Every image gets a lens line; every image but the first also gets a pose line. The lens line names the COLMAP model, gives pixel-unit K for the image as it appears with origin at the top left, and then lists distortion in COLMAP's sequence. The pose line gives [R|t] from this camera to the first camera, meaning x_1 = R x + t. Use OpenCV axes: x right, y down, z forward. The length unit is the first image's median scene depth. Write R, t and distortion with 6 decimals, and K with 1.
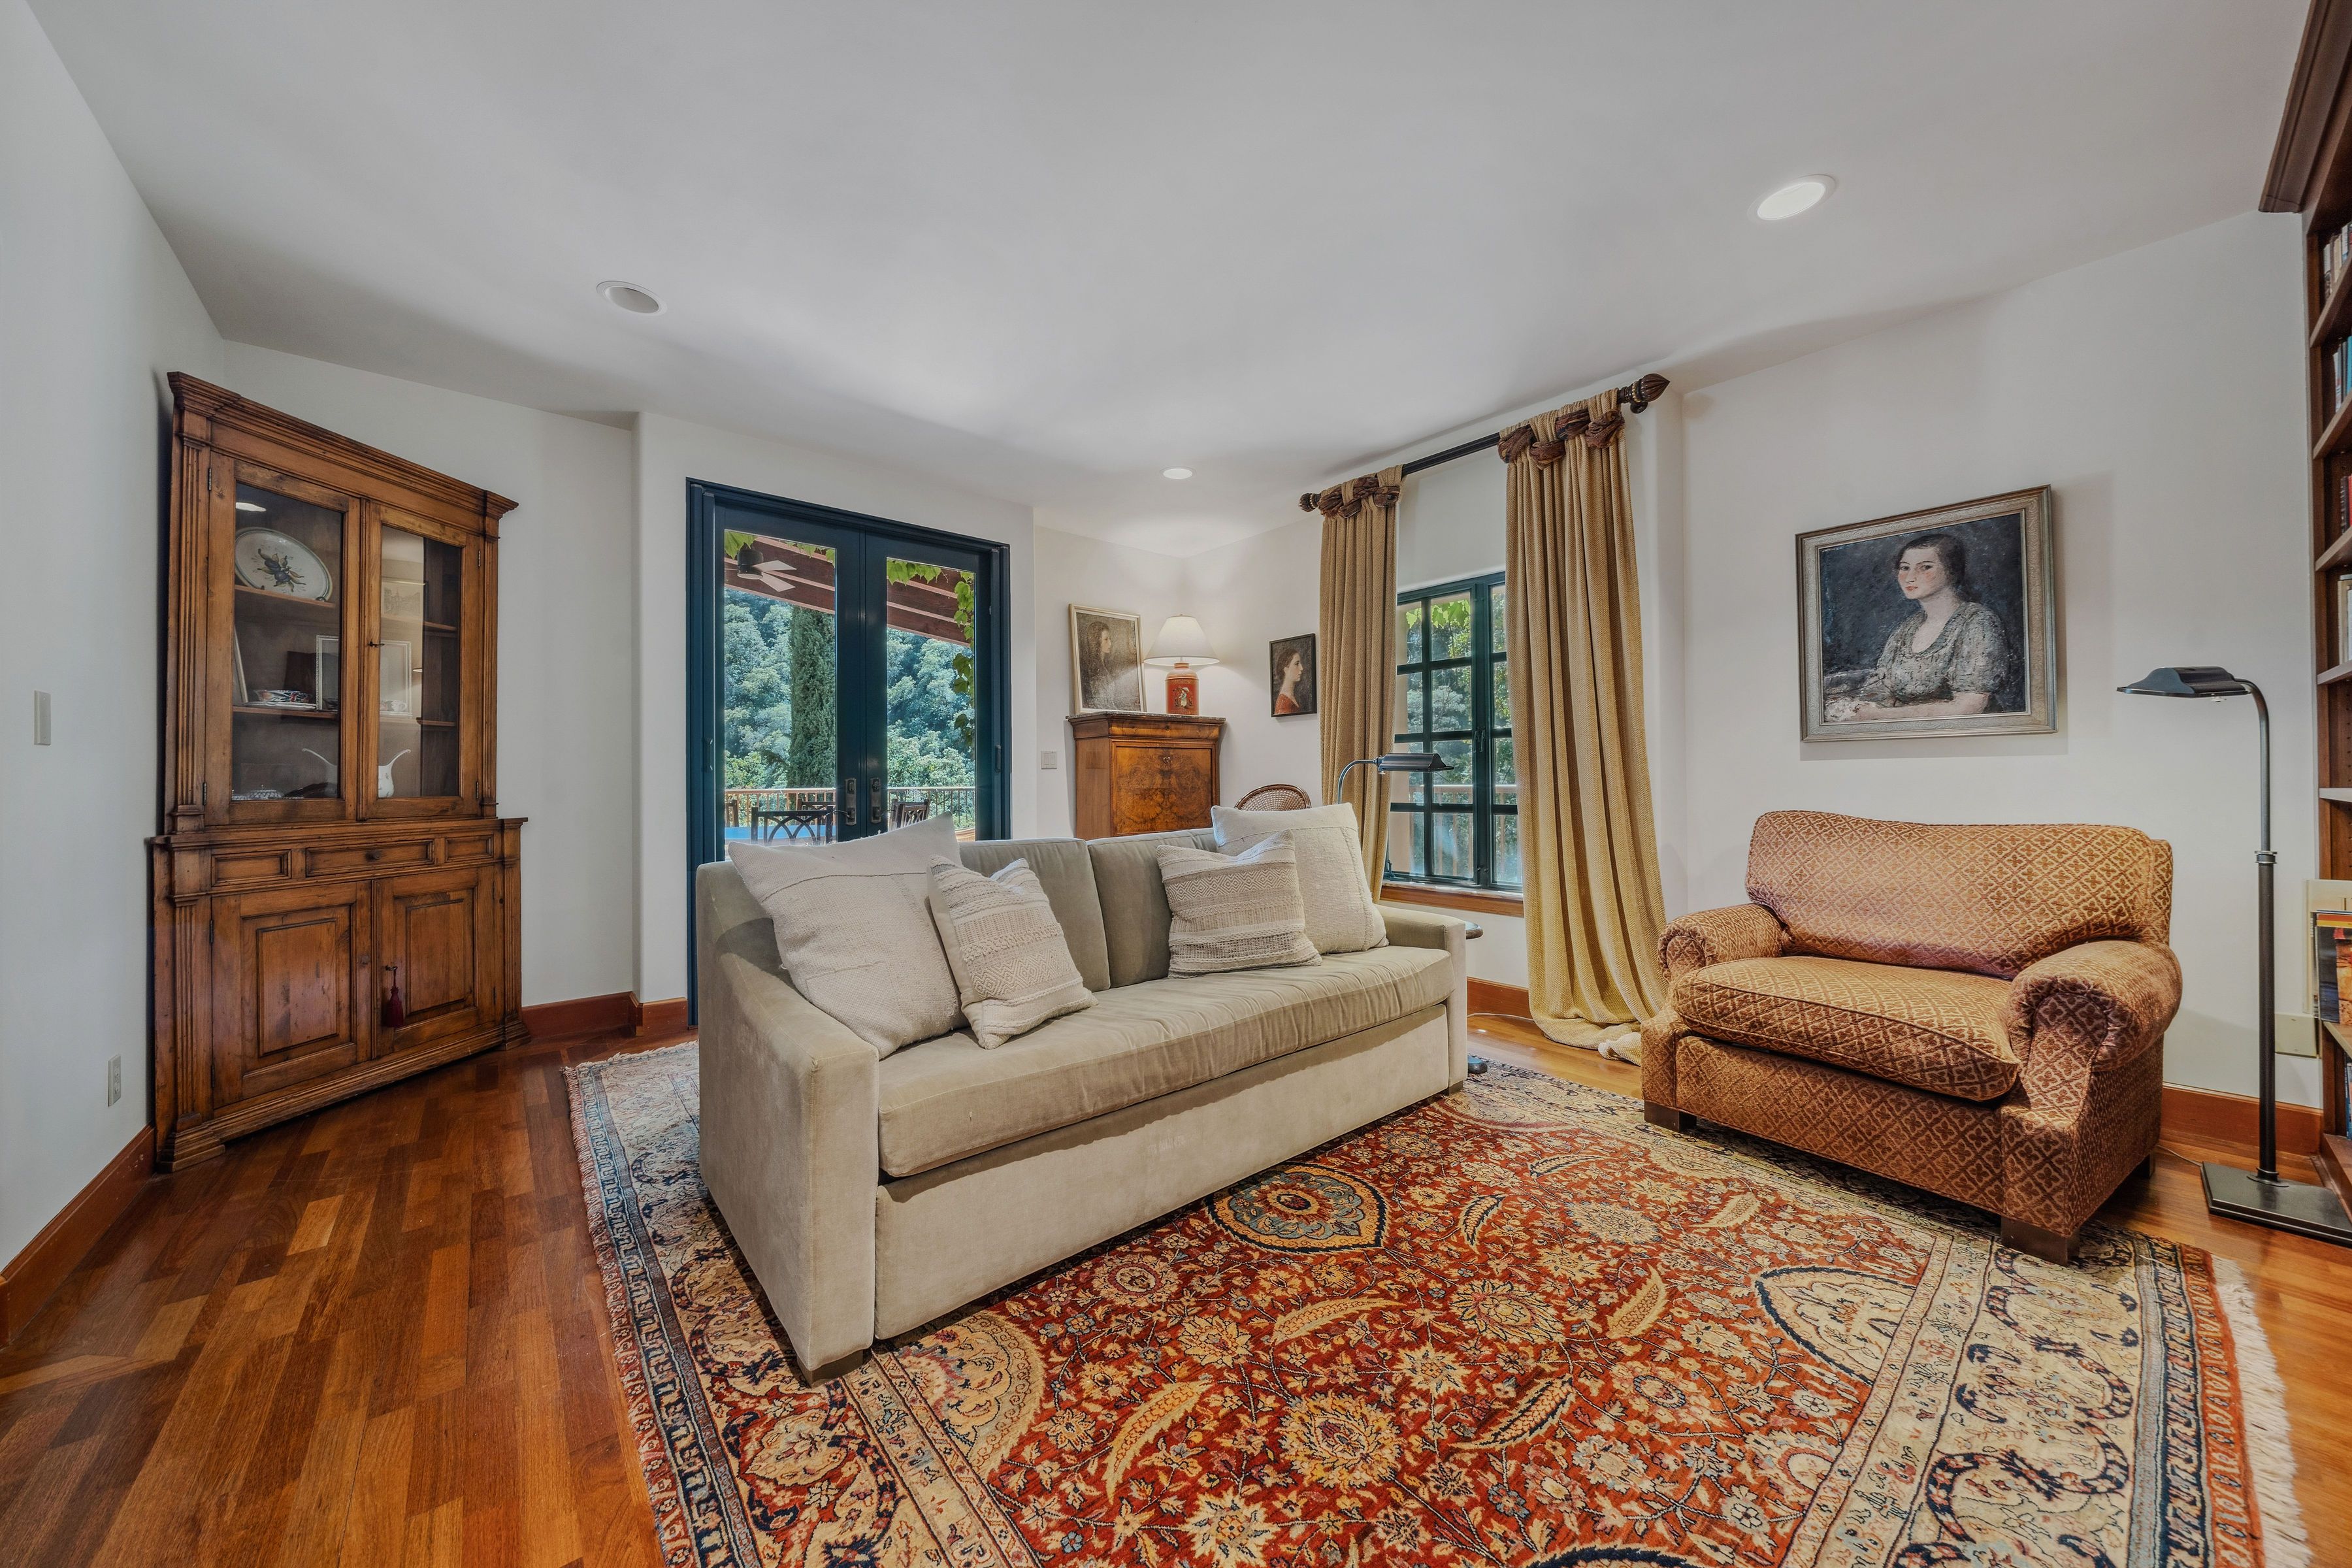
lens RADIAL K [[814.5, 0, 1168.7], [0, 814.5, 774.0], [0, 0, 1]] dist [-0.007470, 0.000094]
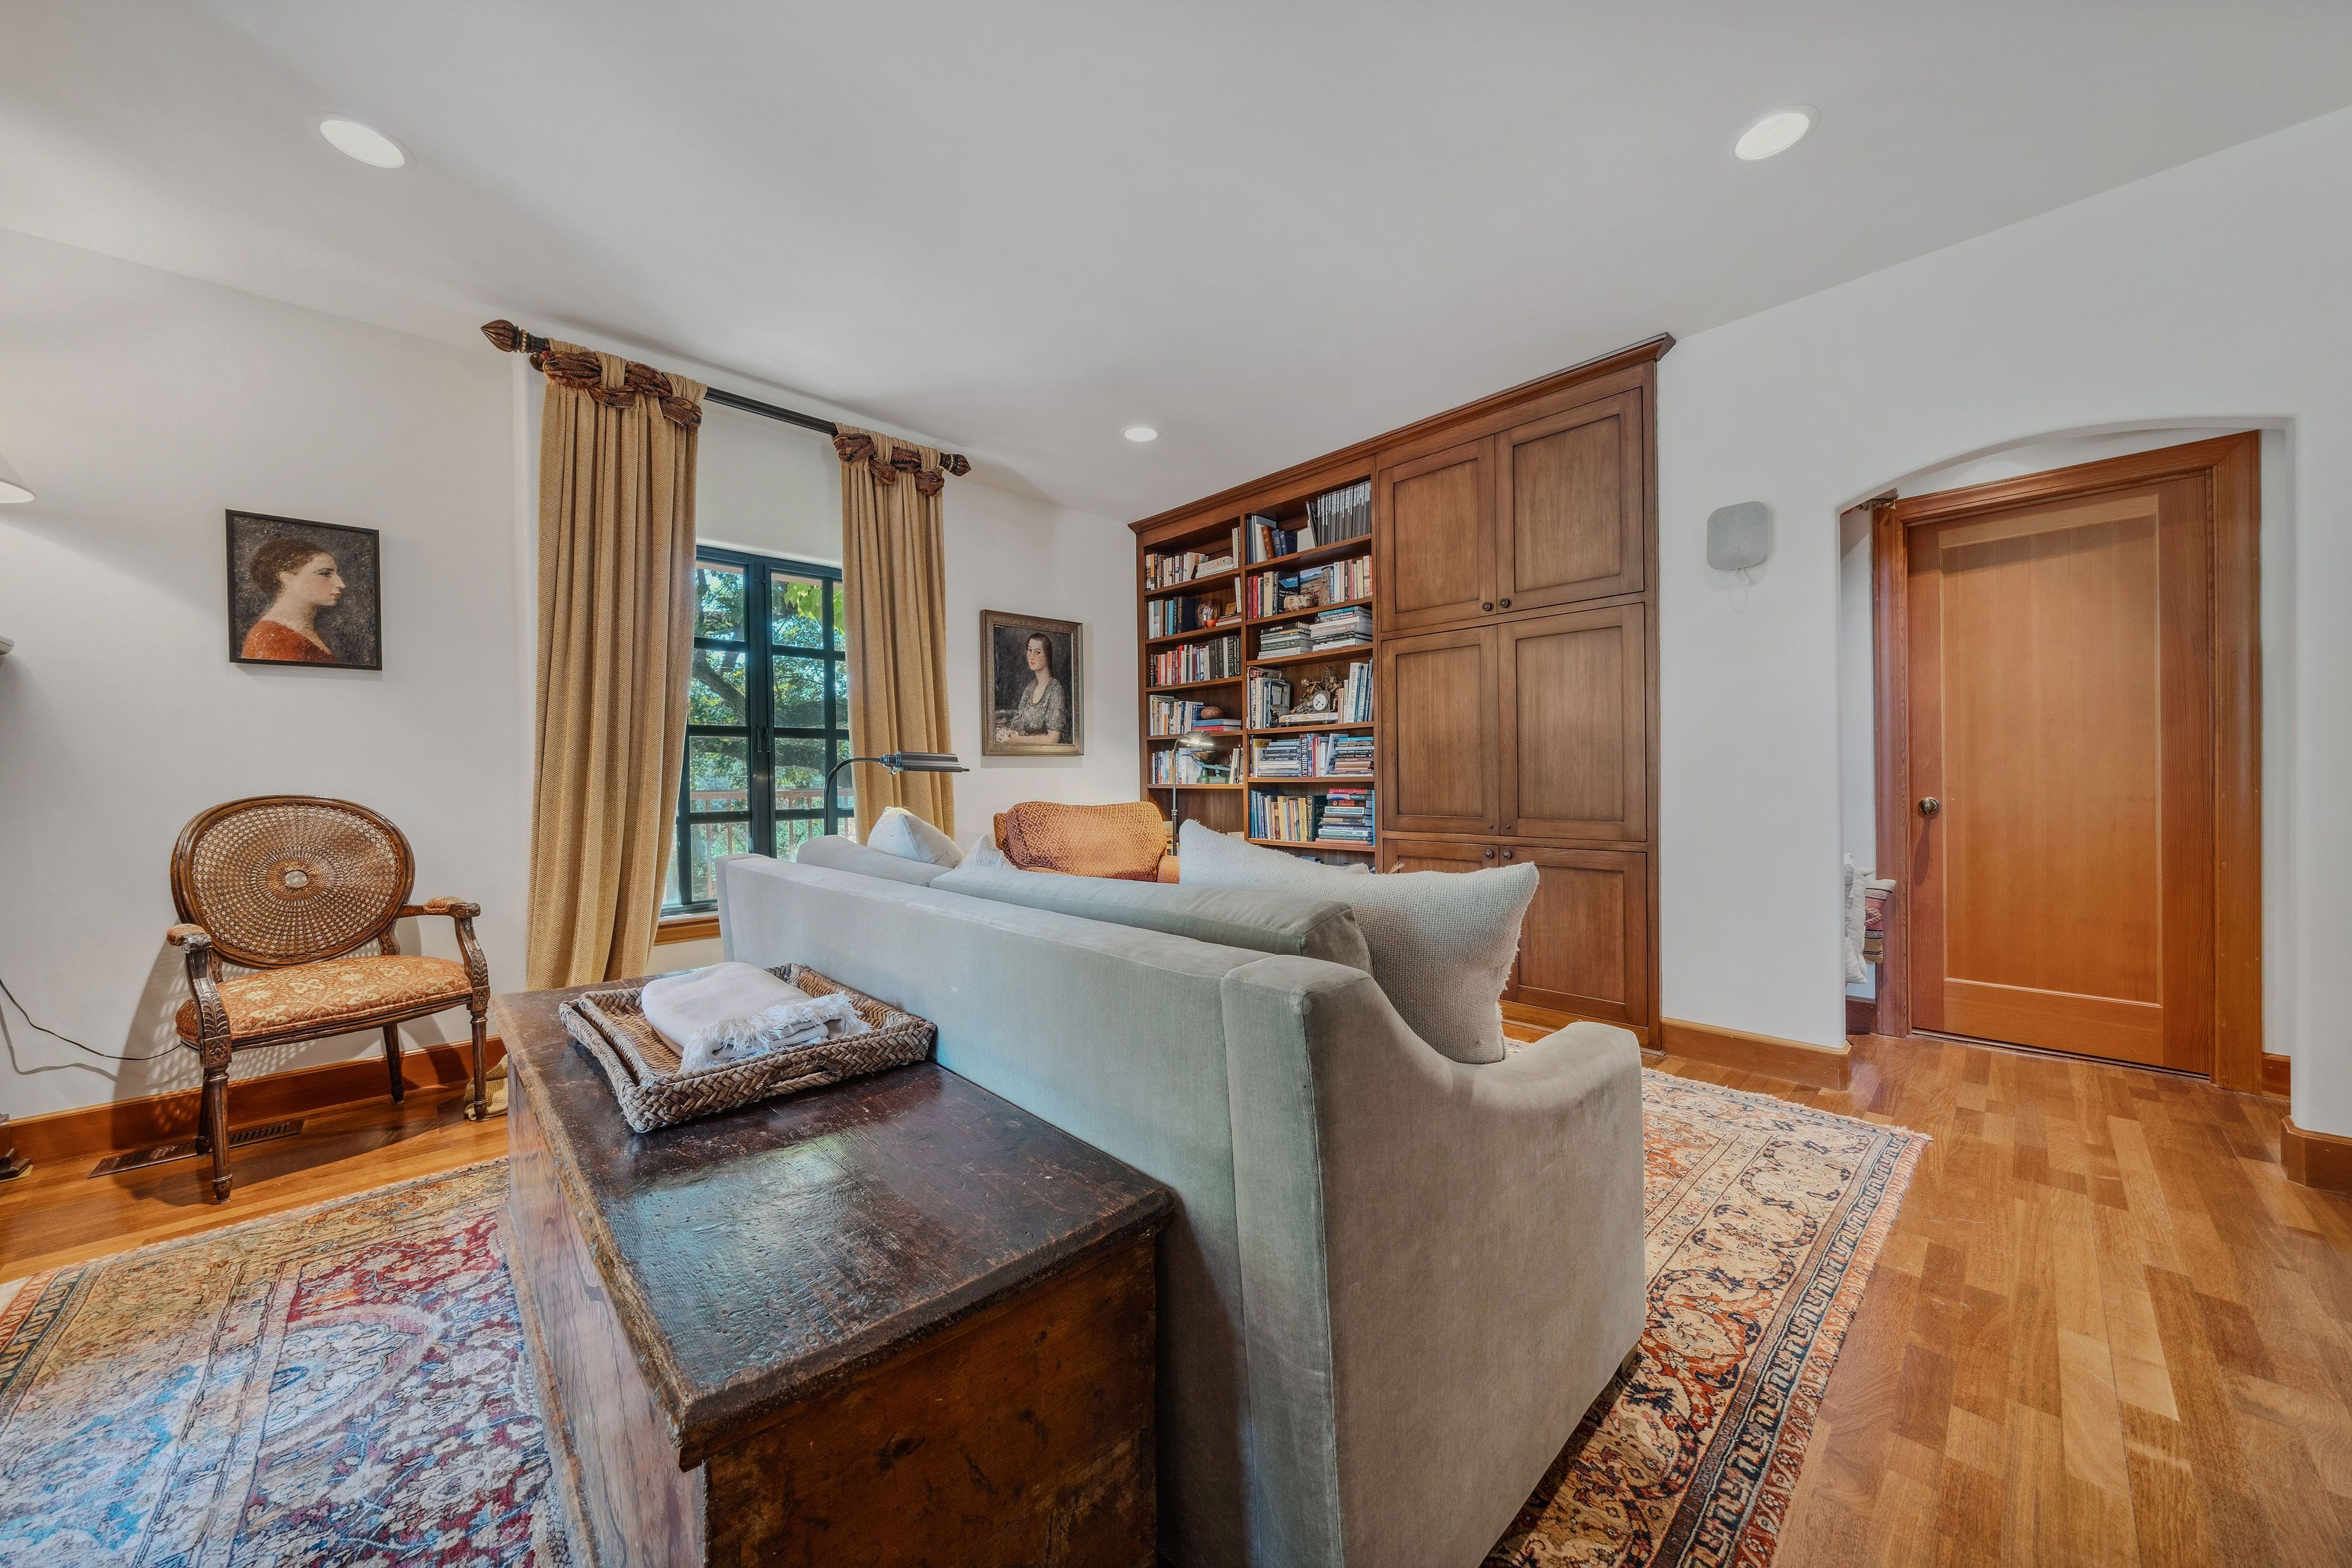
lens RADIAL K [[814.5, 0, 1167.9], [0, 814.5, 779.3], [0, 0, 1]] dist [-0.007470, 0.000094]
pose [[-0.055599, 0.007814, 0.998423, -0.768978], [0.005574, 0.999956, -0.007516, 0.017082], [-0.998438, 0.005148, -0.055640, 0.879027]]
